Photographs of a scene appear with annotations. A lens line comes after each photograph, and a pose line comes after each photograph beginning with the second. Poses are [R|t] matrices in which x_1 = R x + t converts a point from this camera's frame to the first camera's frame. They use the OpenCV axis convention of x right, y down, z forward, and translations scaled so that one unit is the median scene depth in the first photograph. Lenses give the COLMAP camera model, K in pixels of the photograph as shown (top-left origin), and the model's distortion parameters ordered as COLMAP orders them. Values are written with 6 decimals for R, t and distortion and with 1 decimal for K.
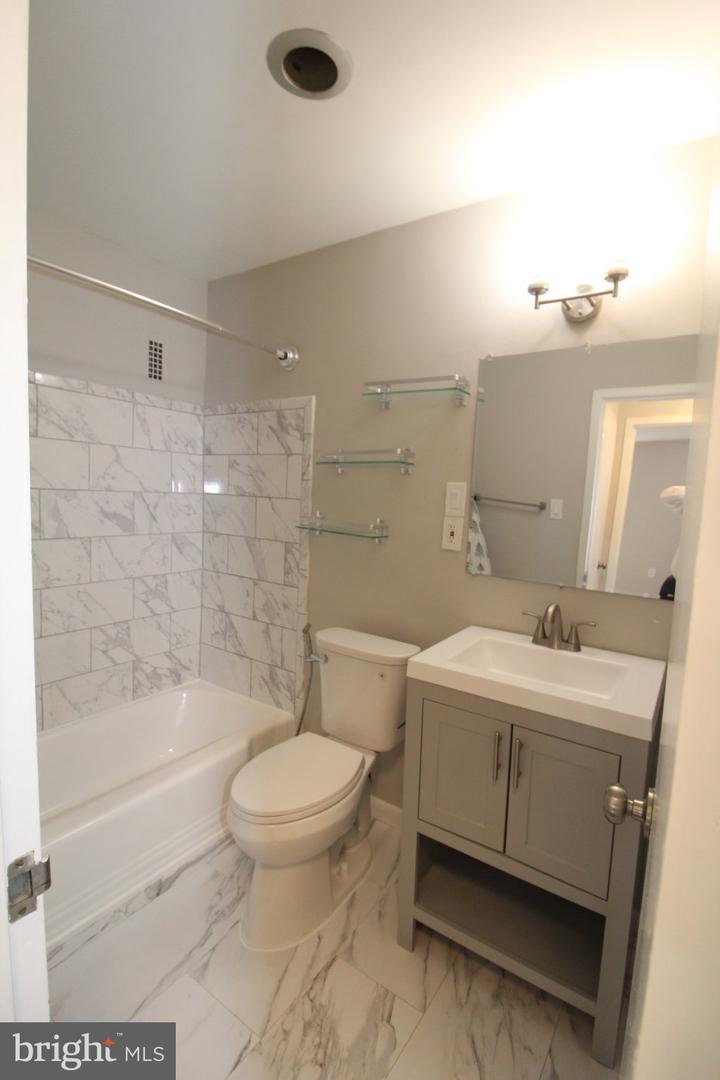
lens RADIAL K [[499.1, 0, 366.4], [0, 499.1, 540.8], [0, 0, 1]] dist [-0.001862, -0.012815]
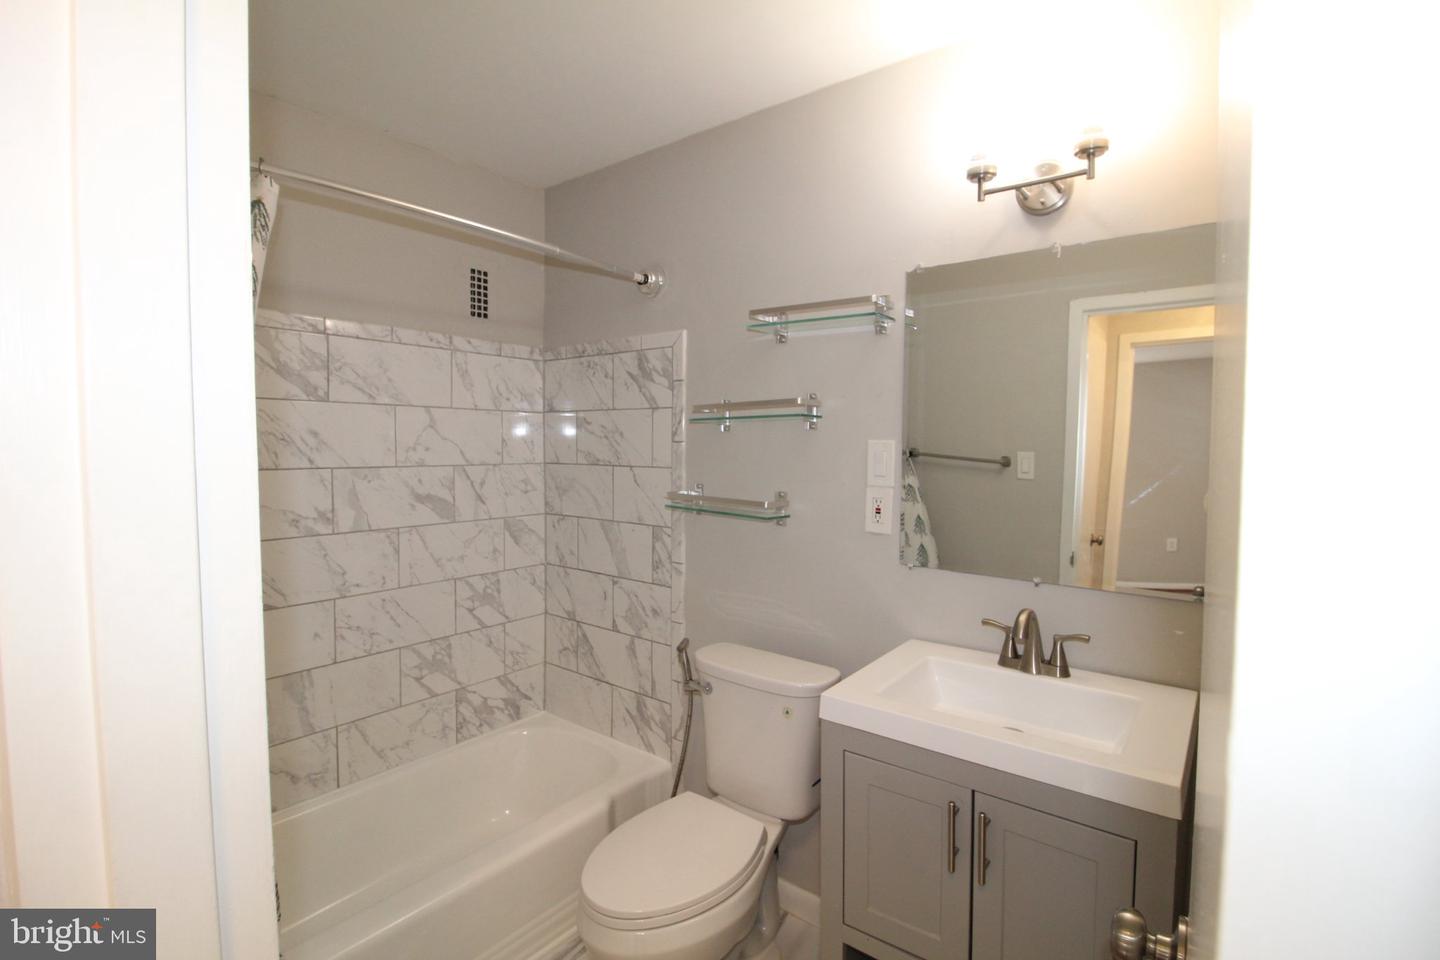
lens RADIAL K [[664.9, 0, 724.5], [0, 664.9, 476.3], [0, 0, 1]] dist [0.001535, -0.016504]
pose [[0.997112, -0.034881, -0.067455, 0.014225], [0.031649, 0.998327, -0.048398, -0.020542], [0.069031, 0.046123, 0.996548, 0.018994]]
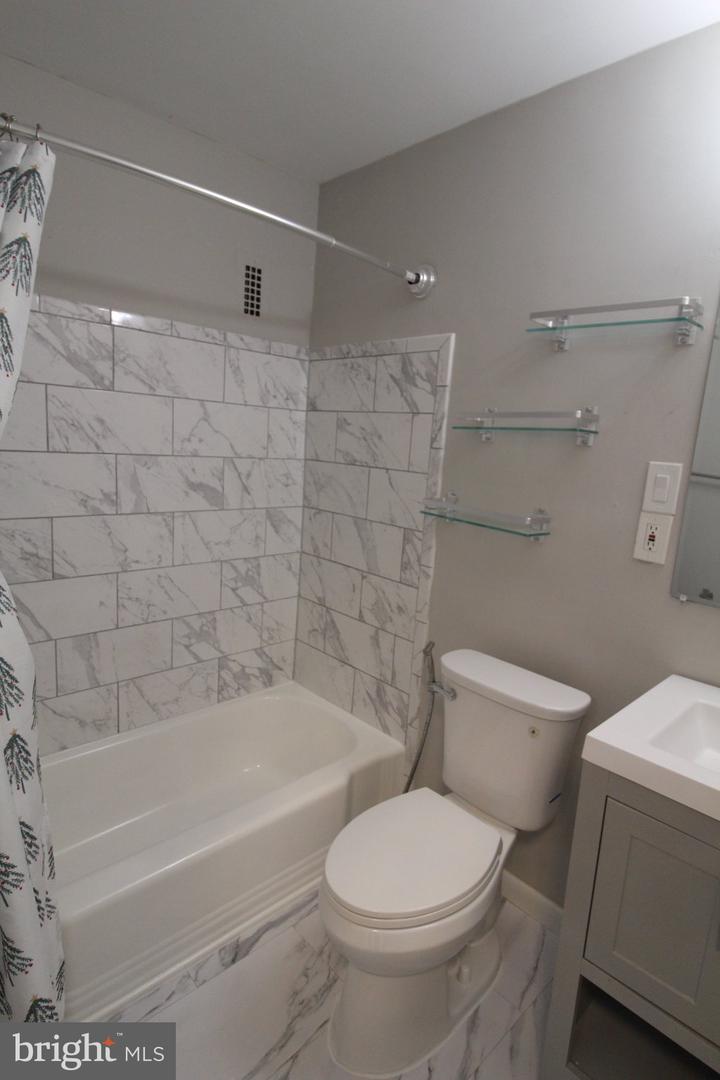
lens RADIAL K [[567.3, 0, 364.4], [0, 567.3, 542.1], [0, 0, 1]] dist [0.003322, -0.013451]
pose [[0.976680, 0.056892, -0.207025, -0.041984], [-0.041459, 0.996080, 0.078139, -0.044074], [0.210659, -0.067734, 0.975210, 0.136845]]
